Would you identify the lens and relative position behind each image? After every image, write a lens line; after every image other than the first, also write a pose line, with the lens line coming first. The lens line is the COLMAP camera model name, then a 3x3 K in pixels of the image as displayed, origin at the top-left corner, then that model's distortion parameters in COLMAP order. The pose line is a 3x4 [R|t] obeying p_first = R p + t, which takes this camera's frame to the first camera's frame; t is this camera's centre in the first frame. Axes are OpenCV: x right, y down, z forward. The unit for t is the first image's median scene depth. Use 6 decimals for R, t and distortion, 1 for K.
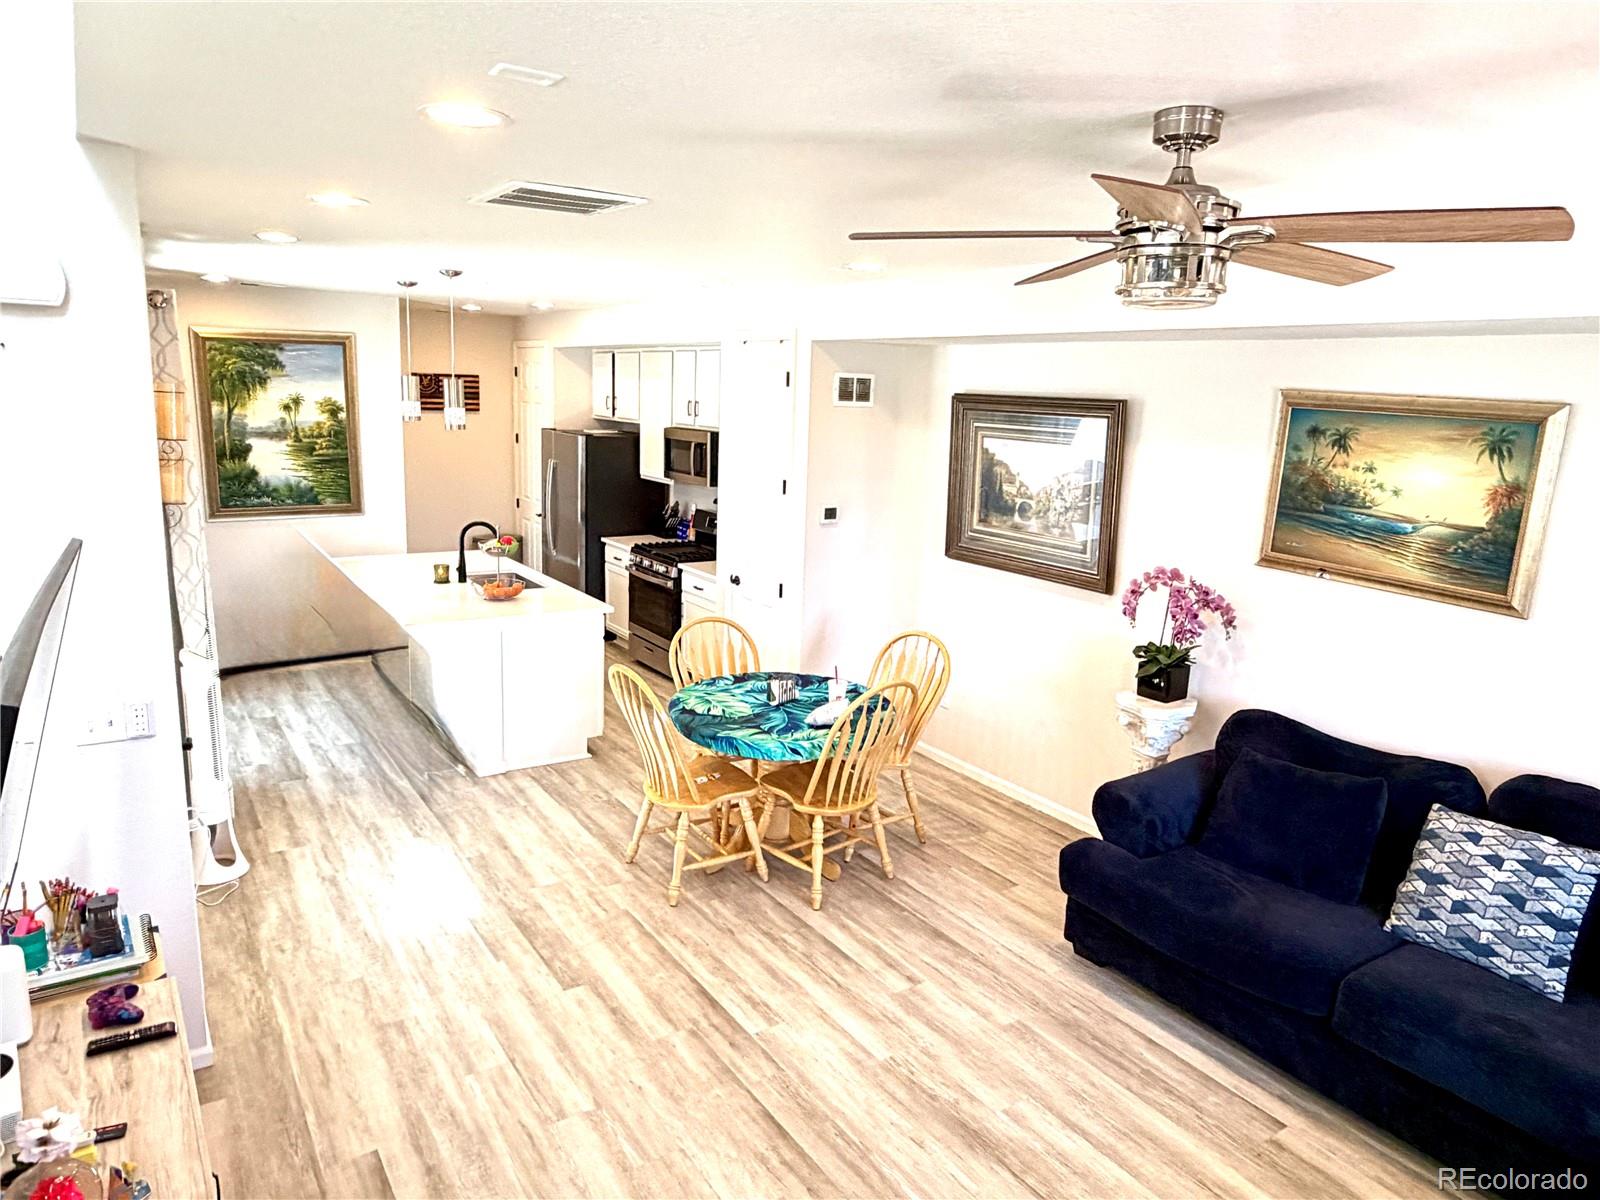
lens RADIAL K [[1039.8, 0, 803.2], [0, 1039.8, 607.3], [0, 0, 1]] dist [0.002015, -0.003068]
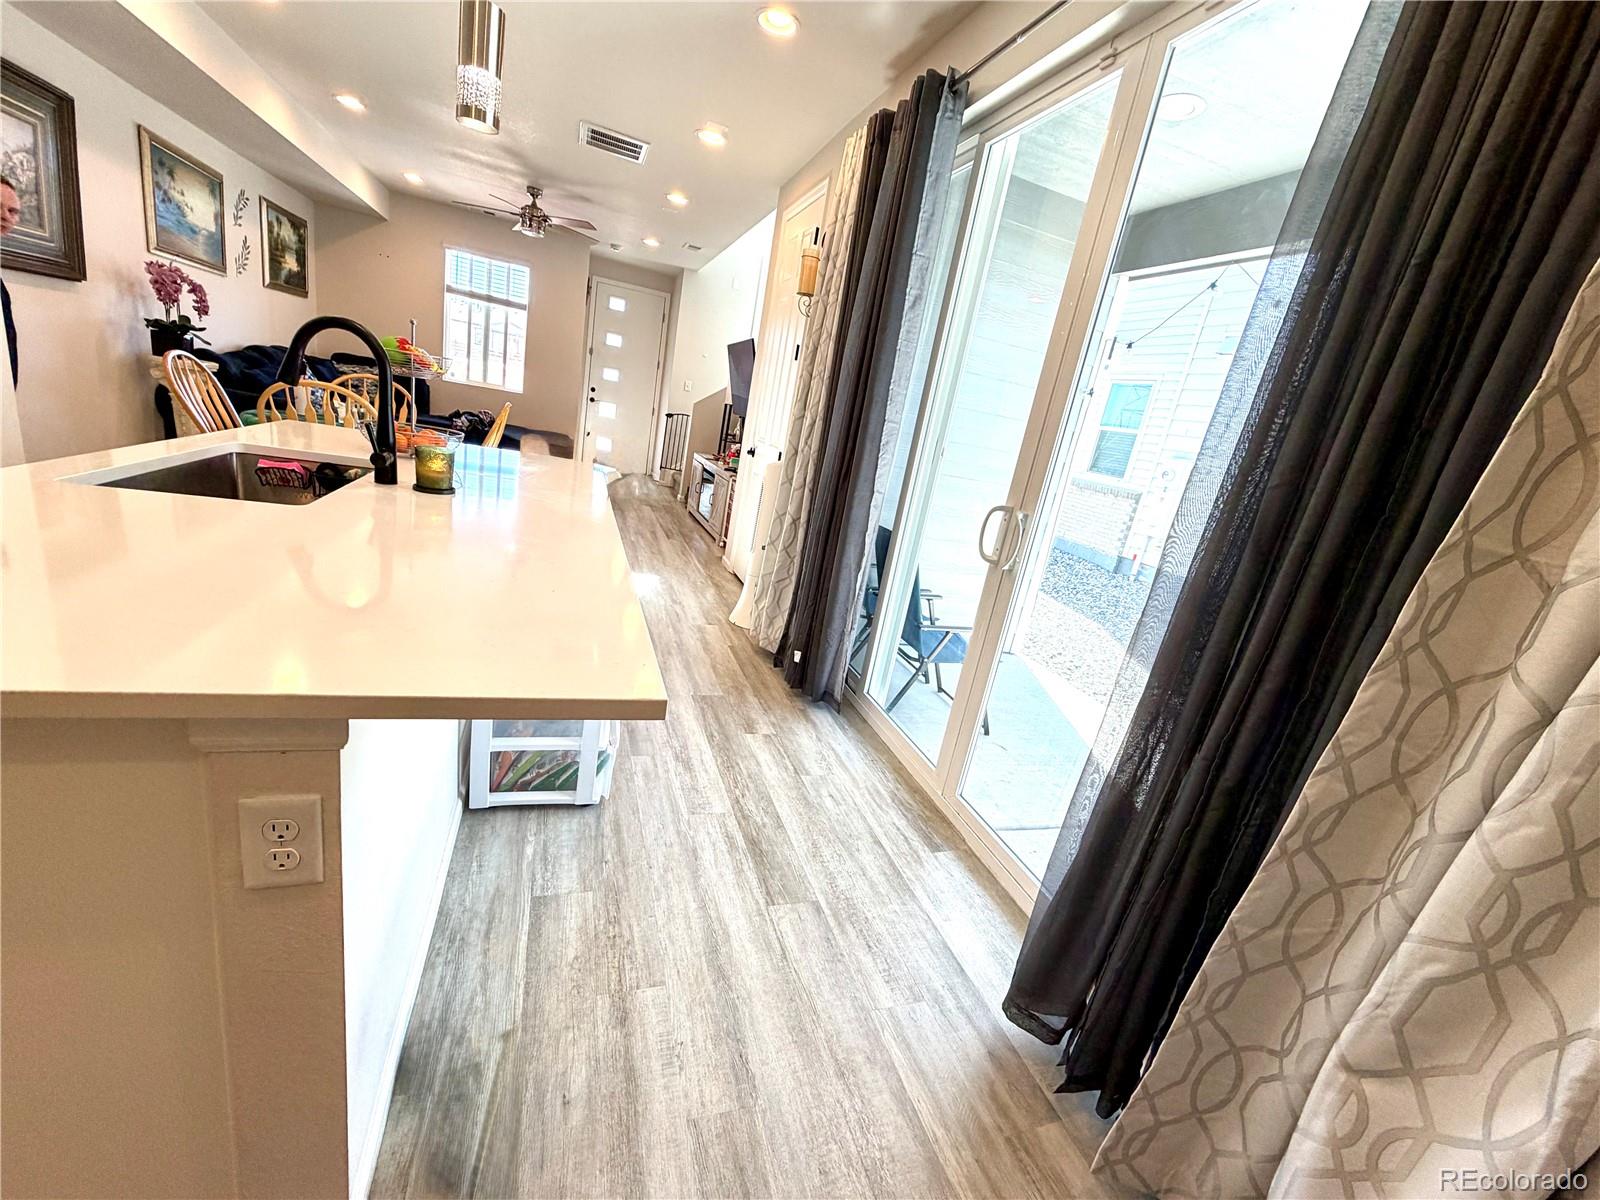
lens RADIAL K [[631.0, 0, 796.9], [0, 631.0, 598.0], [0, 0, 1]] dist [-0.001352, -0.000008]
pose [[-0.942529, -0.274195, 0.190937, -0.833483], [-0.156689, 0.867442, 0.472222, -0.197687], [-0.295107, 0.415165, -0.860552, 1.821926]]
